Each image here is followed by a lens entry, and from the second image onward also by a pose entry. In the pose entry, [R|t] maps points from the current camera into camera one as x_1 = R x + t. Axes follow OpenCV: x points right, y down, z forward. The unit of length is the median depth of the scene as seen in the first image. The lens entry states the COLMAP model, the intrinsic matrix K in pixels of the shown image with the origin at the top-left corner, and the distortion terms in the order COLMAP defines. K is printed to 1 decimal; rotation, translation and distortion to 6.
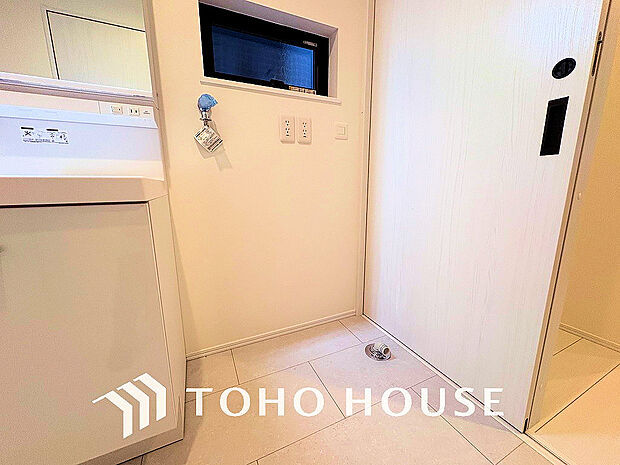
lens RADIAL K [[249.1, 0, 313.6], [0, 249.1, 231.8], [0, 0, 1]] dist [-0.003488, -0.000661]
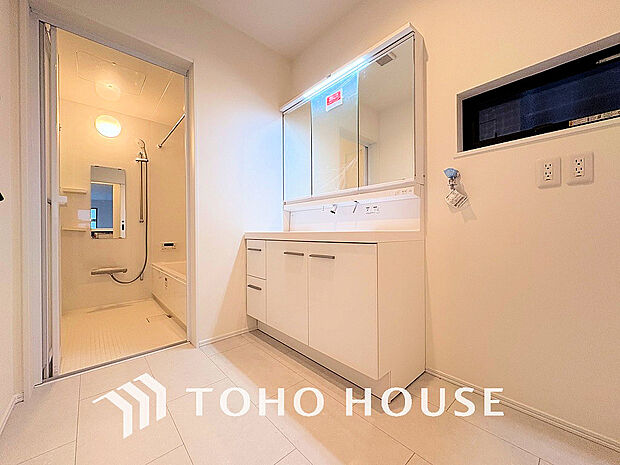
lens RADIAL K [[249.1, 0, 312.3], [0, 249.1, 235.3], [0, 0, 1]] dist [-0.003488, -0.000661]
pose [[0.274427, 0.000184, -0.961608, 0.569346], [-0.189201, 0.980463, -0.053807, 0.021632], [0.942811, 0.196703, 0.269100, -0.007513]]
